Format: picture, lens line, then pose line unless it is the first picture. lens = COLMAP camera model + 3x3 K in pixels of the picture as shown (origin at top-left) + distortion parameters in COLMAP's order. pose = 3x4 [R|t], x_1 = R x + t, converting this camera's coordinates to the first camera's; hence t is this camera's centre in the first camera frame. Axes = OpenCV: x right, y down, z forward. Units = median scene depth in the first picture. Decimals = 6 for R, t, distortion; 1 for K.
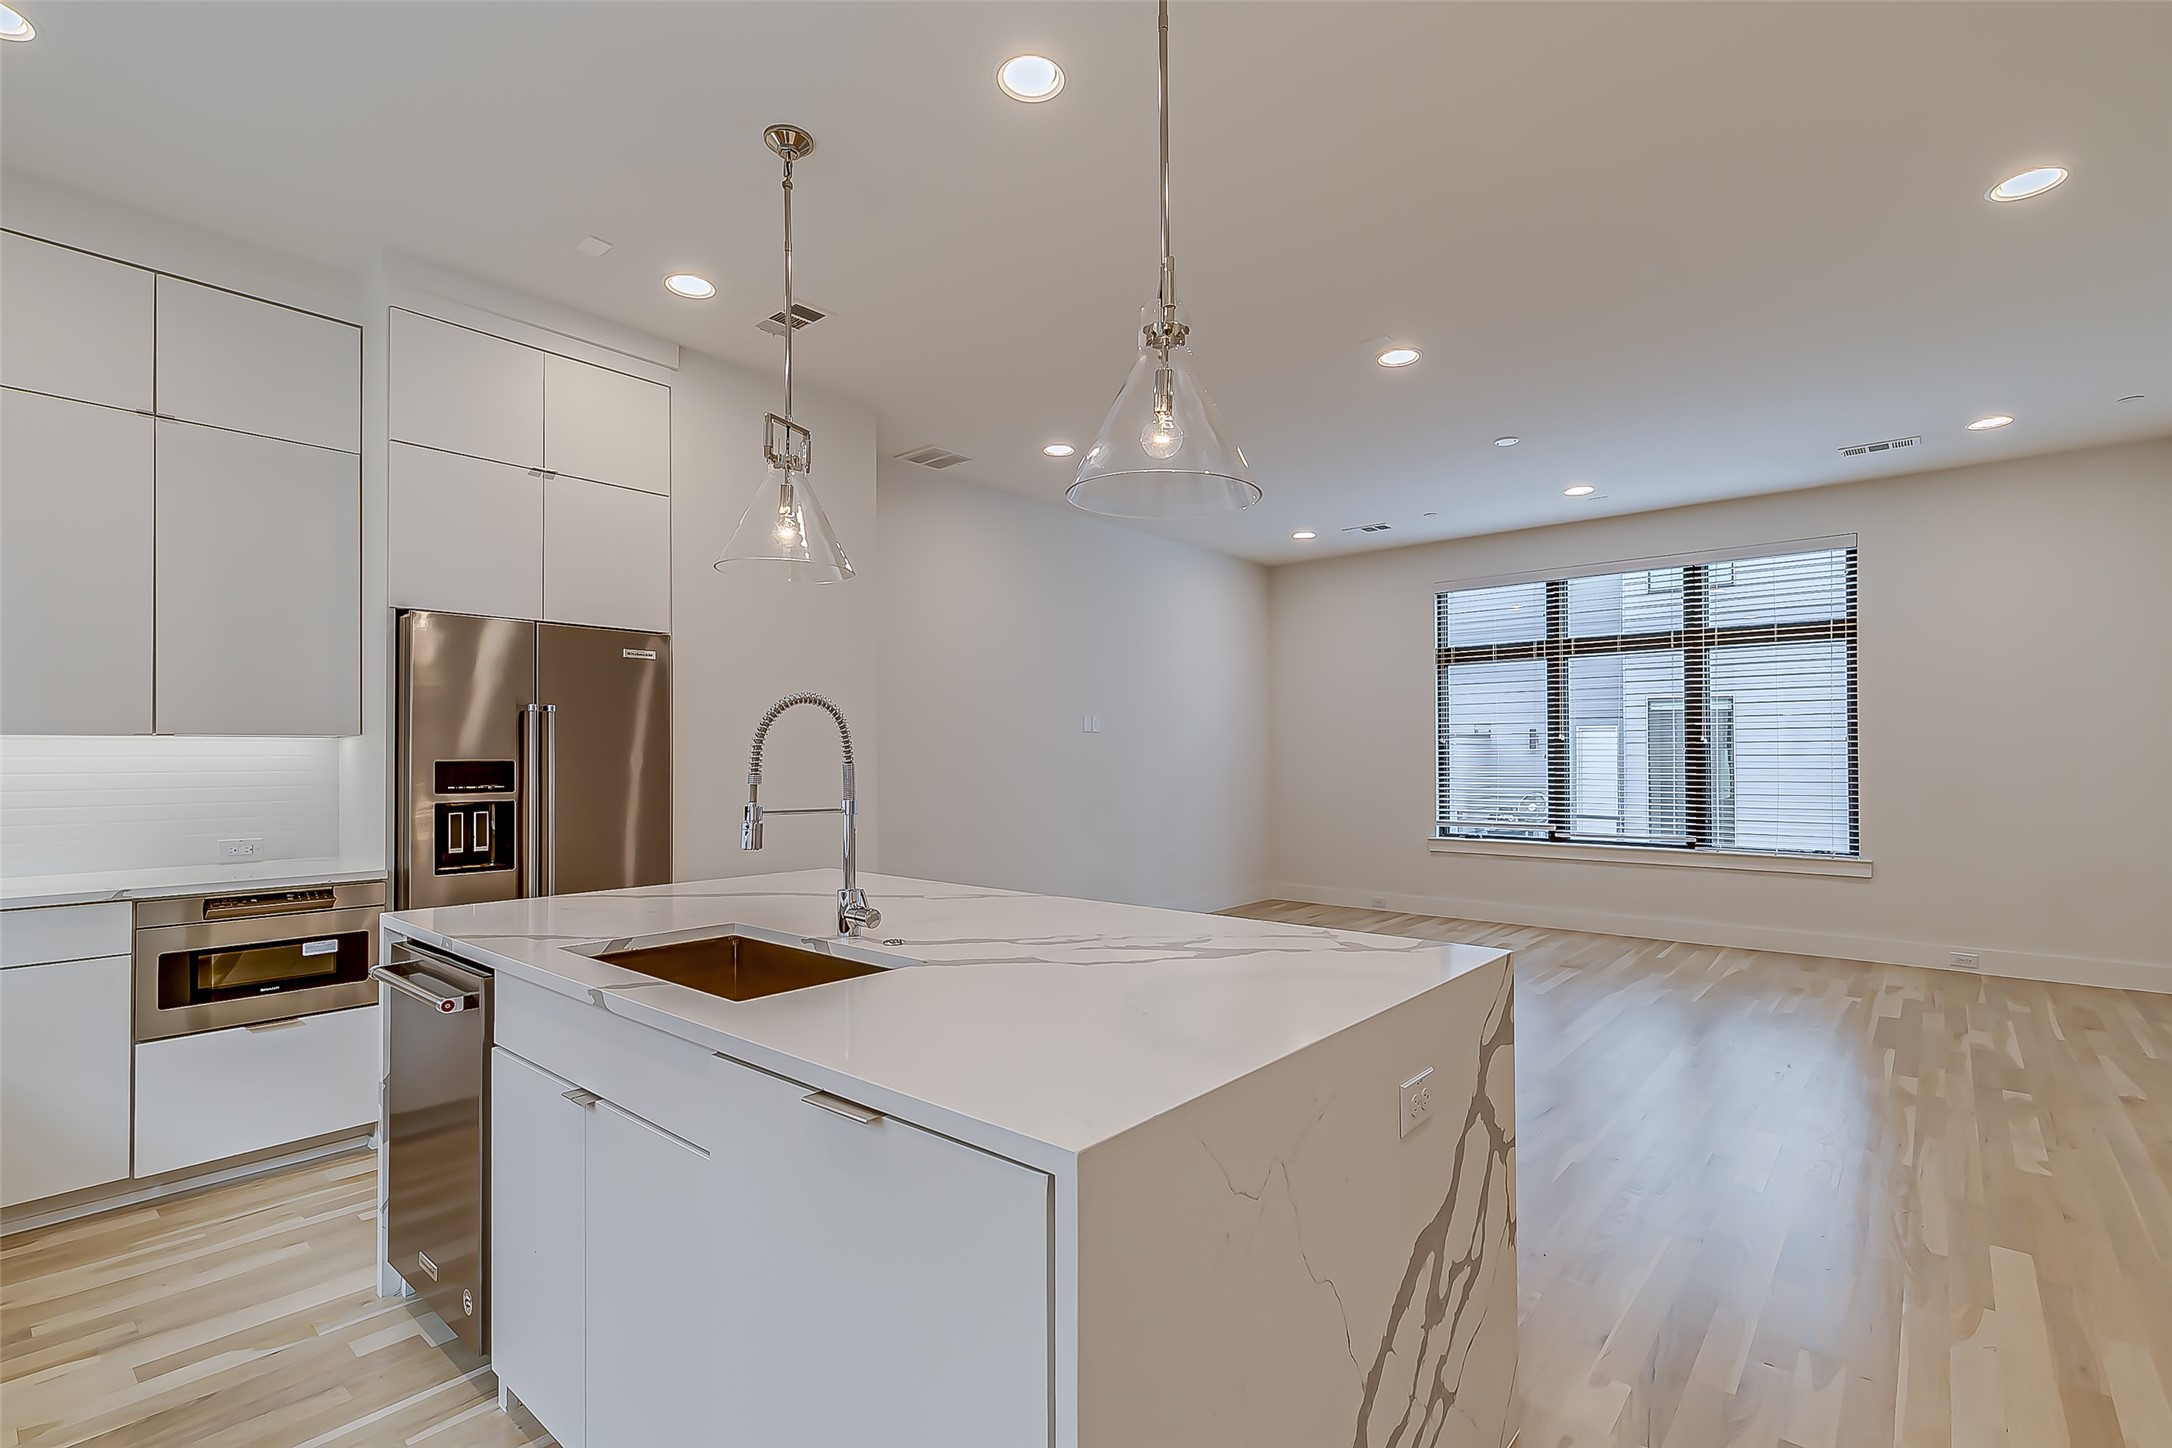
lens RADIAL K [[986.7, 0, 1092.8], [0, 986.7, 746.6], [0, 0, 1]] dist [0.006957, 0.000154]
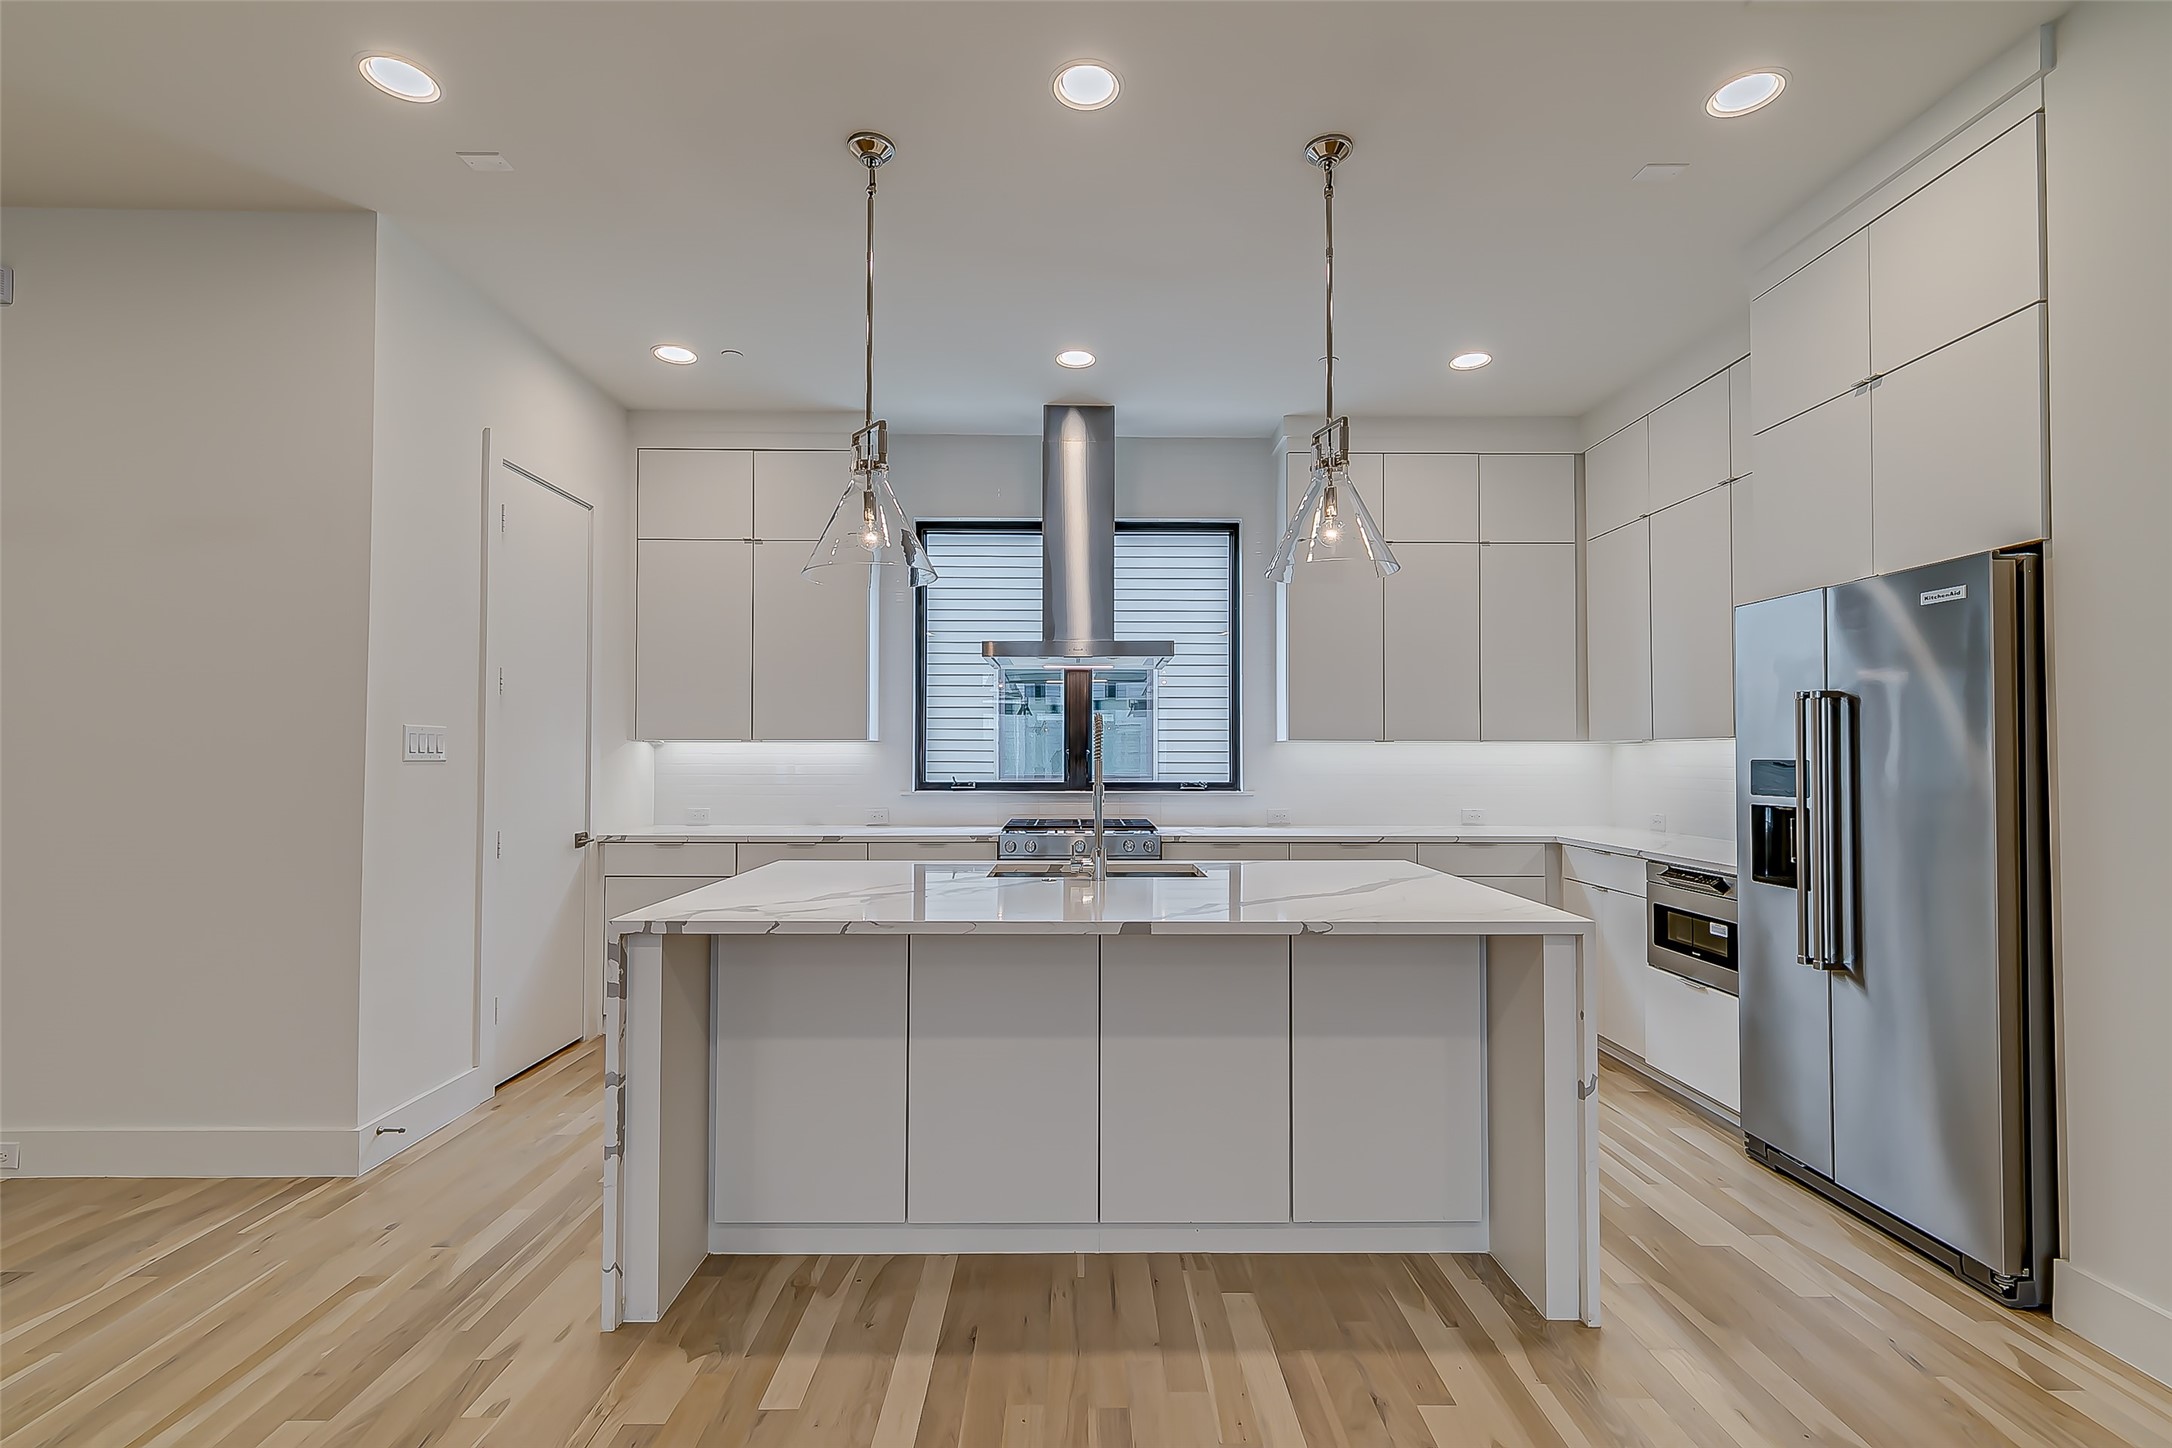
lens RADIAL K [[972.8, 0, 1082.7], [0, 972.8, 734.2], [0, 0, 1]] dist [0.005592, -0.000296]
pose [[-0.755506, -0.014155, -0.654989, 0.411779], [0.005629, 0.999589, -0.028094, 0.012087], [0.655118, -0.024912, -0.755116, 1.220903]]
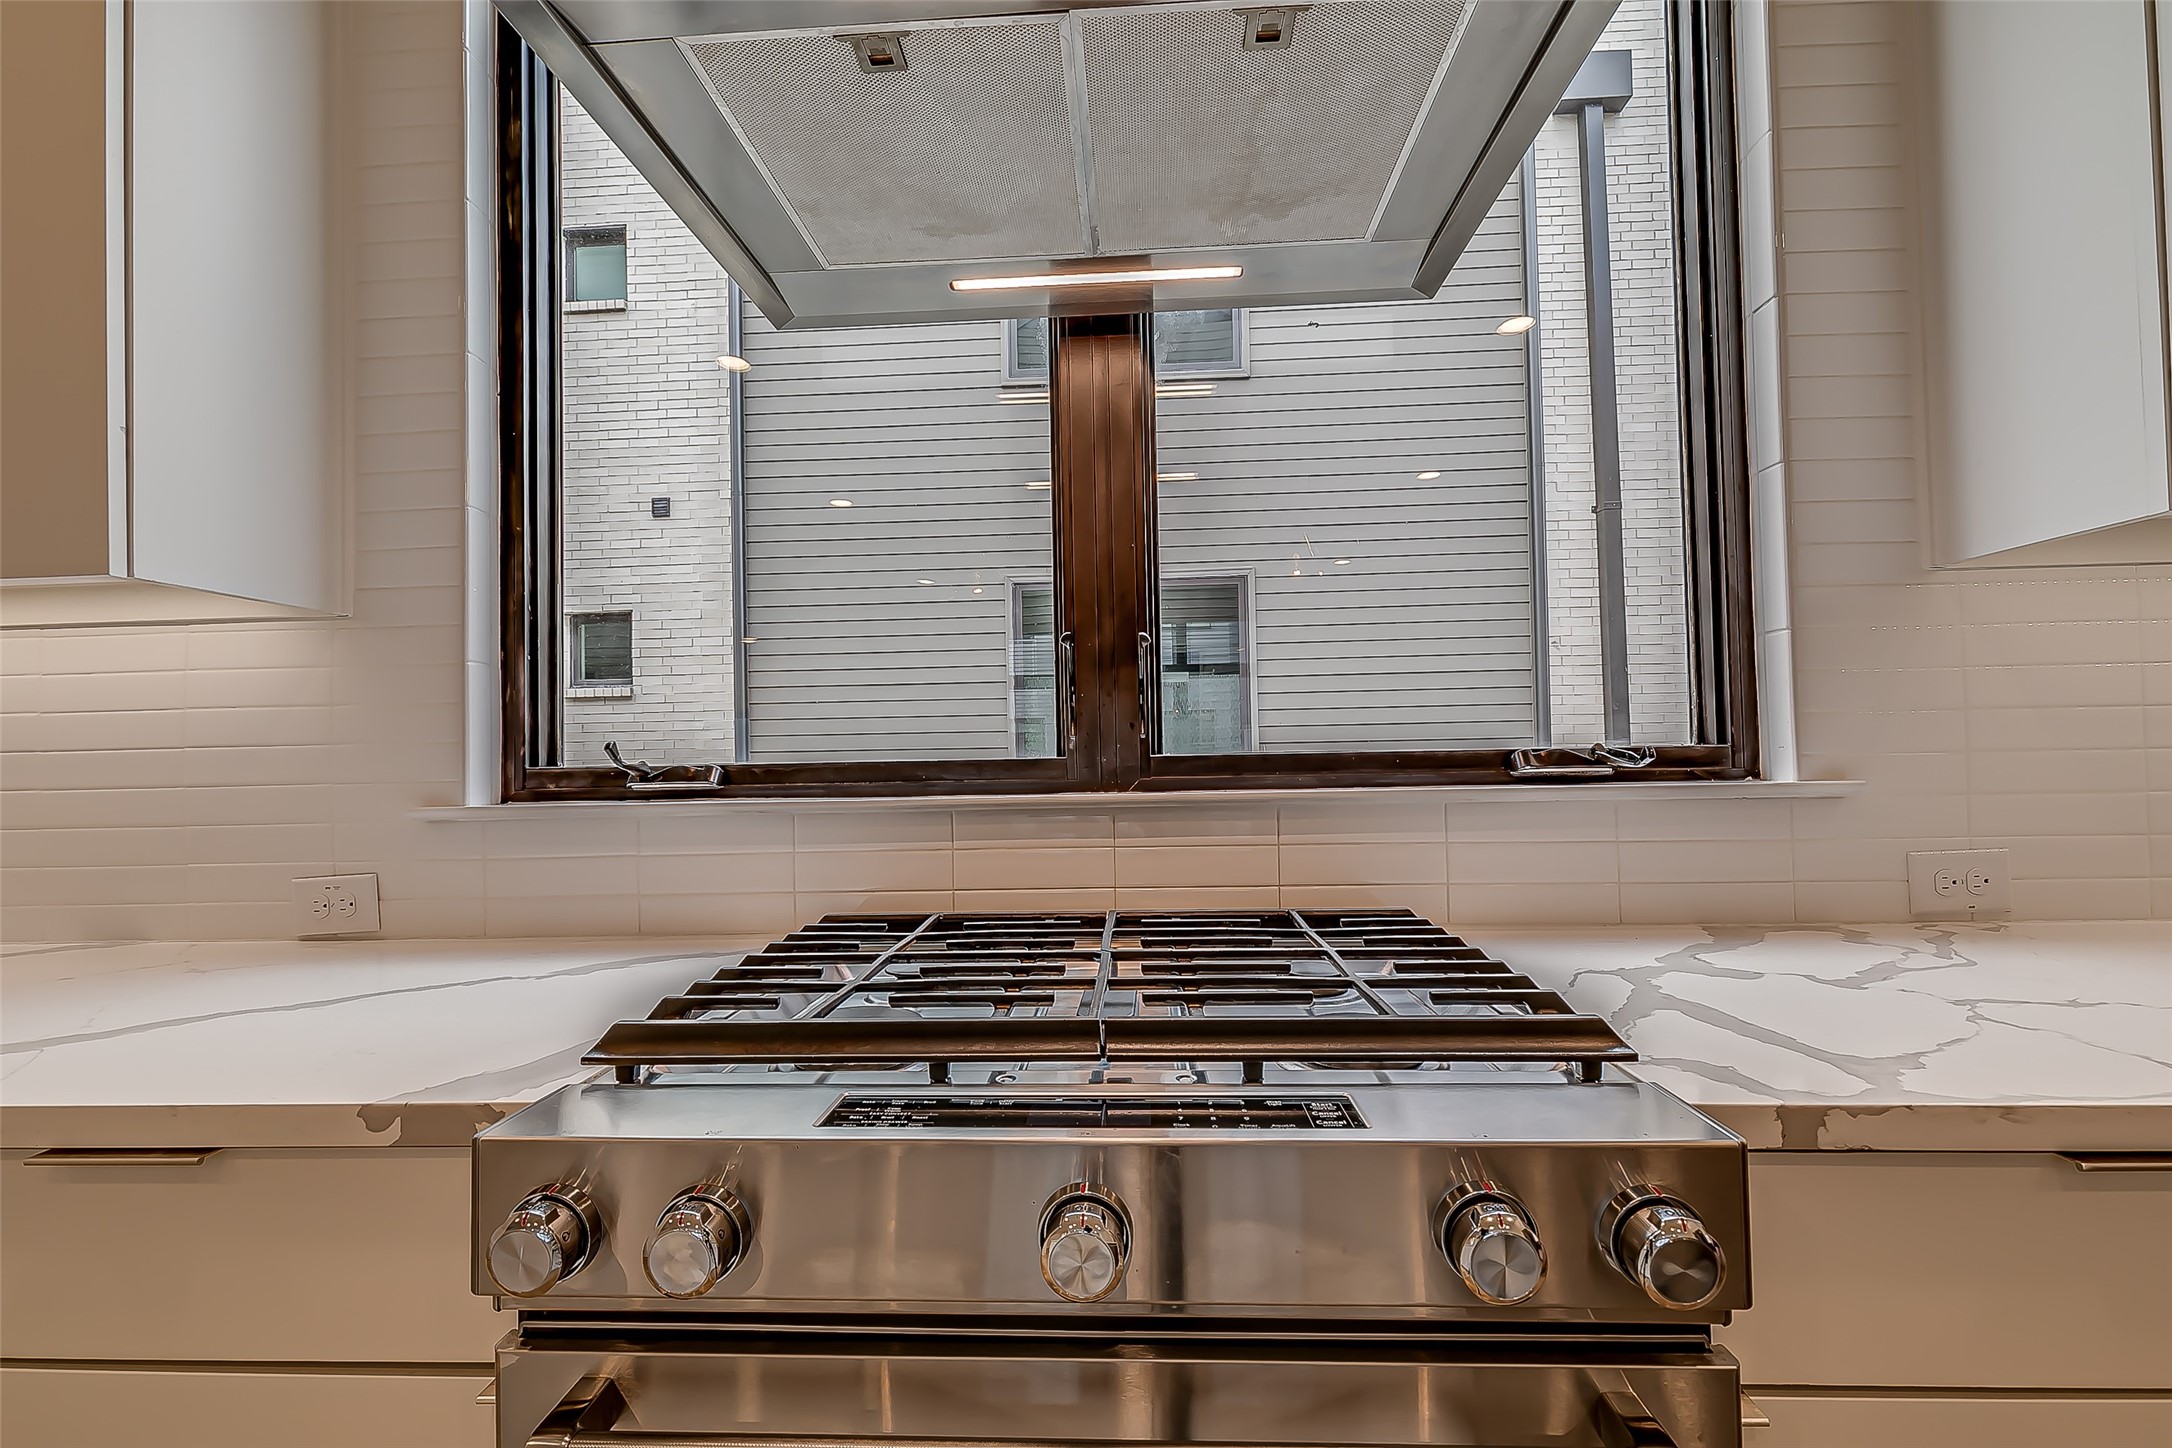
lens RADIAL K [[994.3, 0, 1086.0], [0, 994.3, 724.0], [0, 0, 1]] dist [0.002124, -0.000514]
pose [[-0.794786, 0.011693, -0.606778, -0.312712], [0.027660, 0.999473, -0.016970, 0.037050], [0.606260, -0.030271, -0.794690, 0.398392]]
